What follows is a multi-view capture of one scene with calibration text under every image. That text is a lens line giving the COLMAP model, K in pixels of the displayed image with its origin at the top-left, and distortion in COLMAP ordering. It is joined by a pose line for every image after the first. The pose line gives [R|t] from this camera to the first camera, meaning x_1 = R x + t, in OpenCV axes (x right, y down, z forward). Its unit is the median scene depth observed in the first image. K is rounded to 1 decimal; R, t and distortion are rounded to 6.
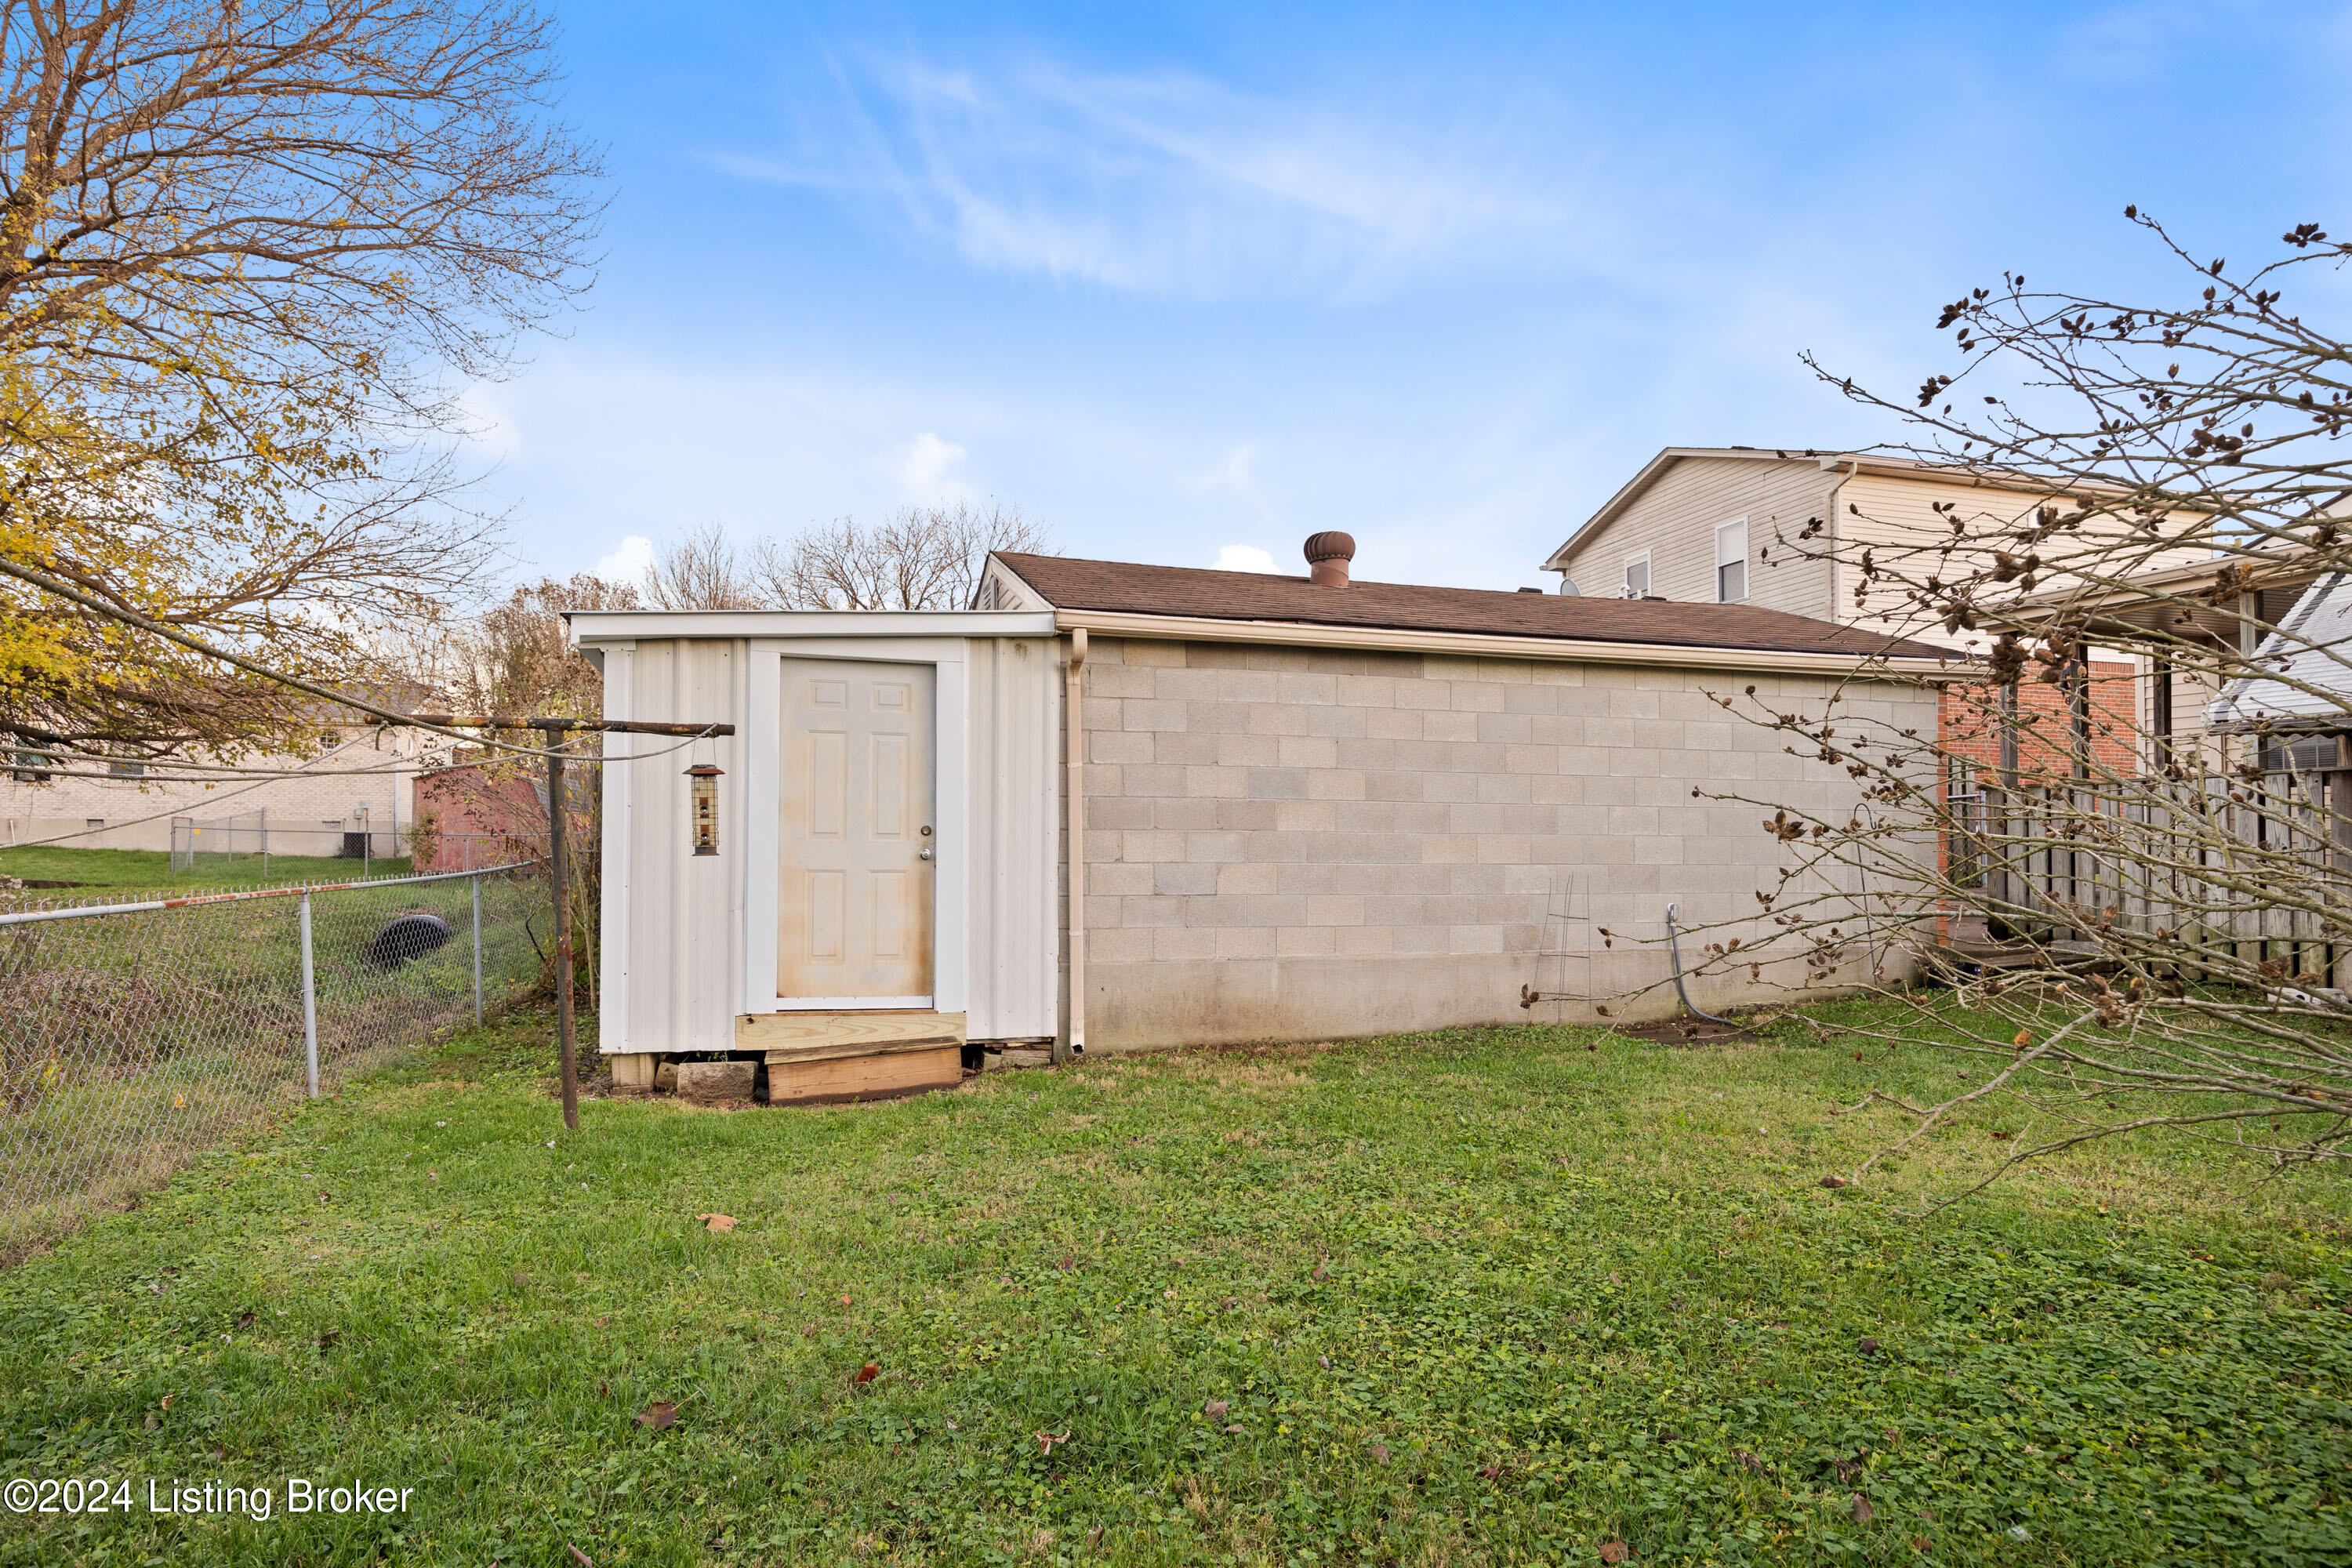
lens RADIAL K [[1309.4, 0, 1176.0], [0, 1309.4, 784.0], [0, 0, 1]] dist [0.000034, -0.000106]
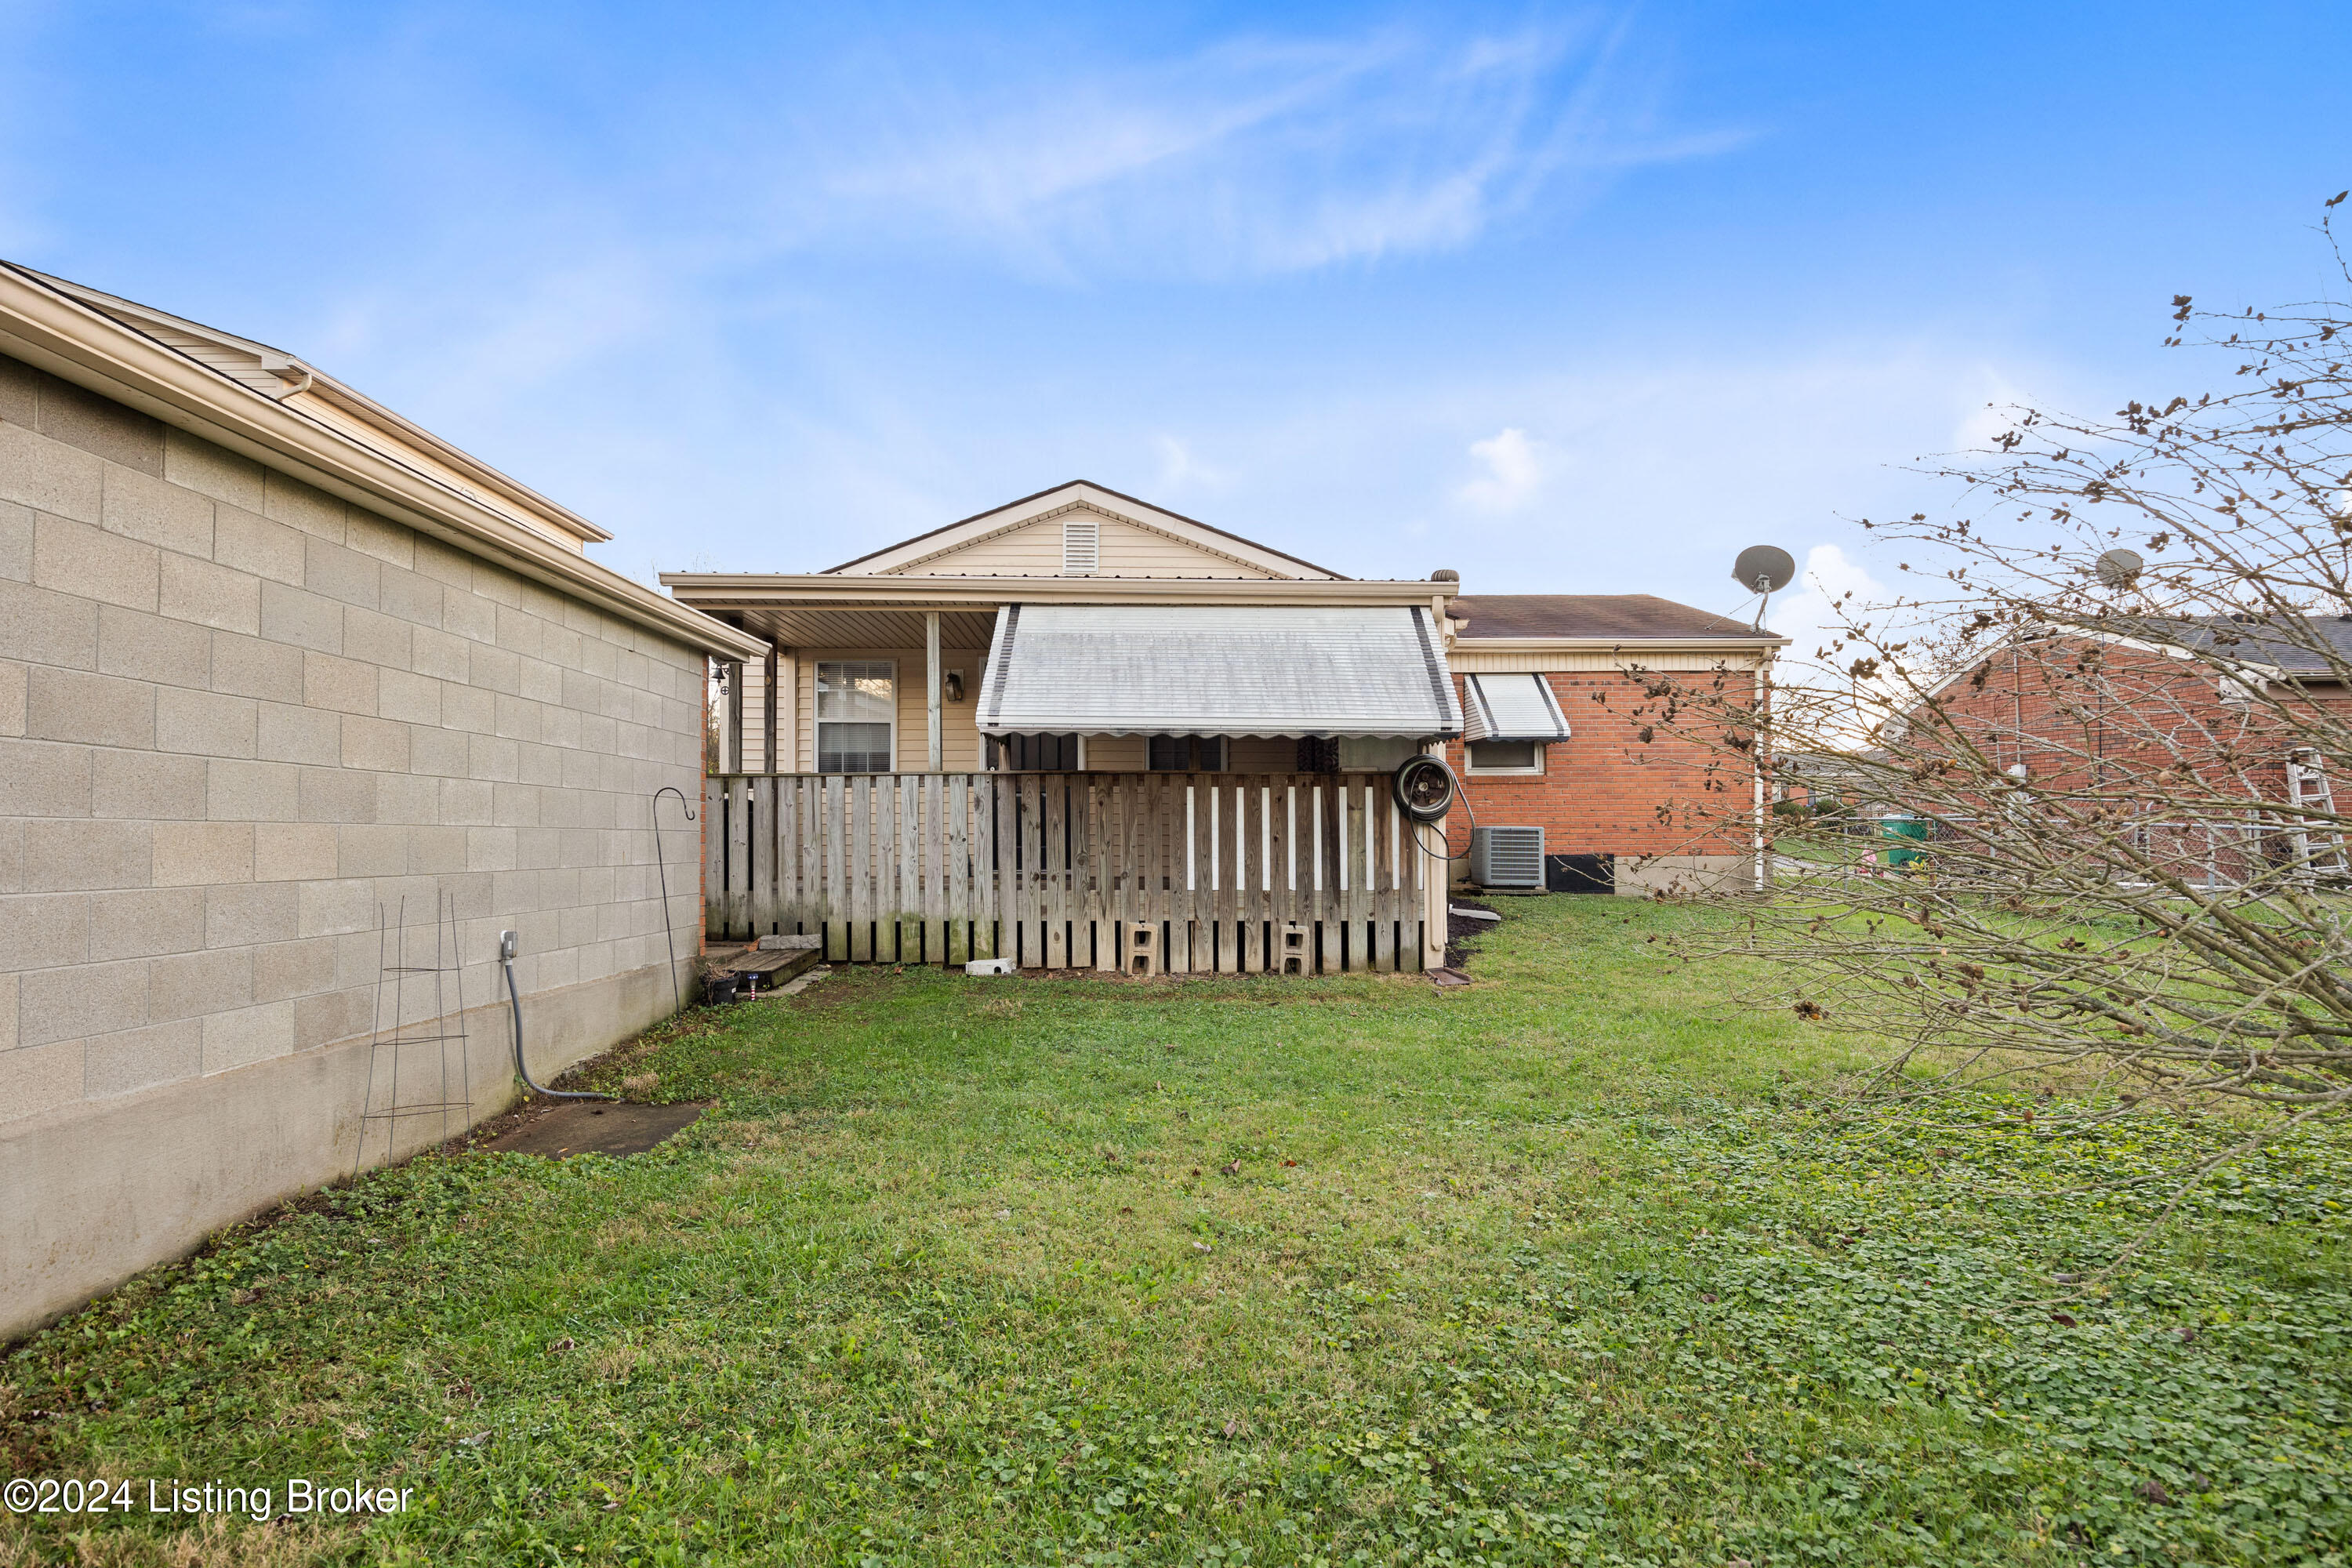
lens RADIAL K [[1201.3, 0, 1176.0], [0, 1201.3, 784.0], [0, 0, 1]] dist [-0.000075, 0.000146]
pose [[0.257602, 0.037552, 0.965521, -0.119769], [-0.038347, 0.998855, -0.028617, 0.023664], [-0.965490, -0.029653, 0.258747, 0.549148]]
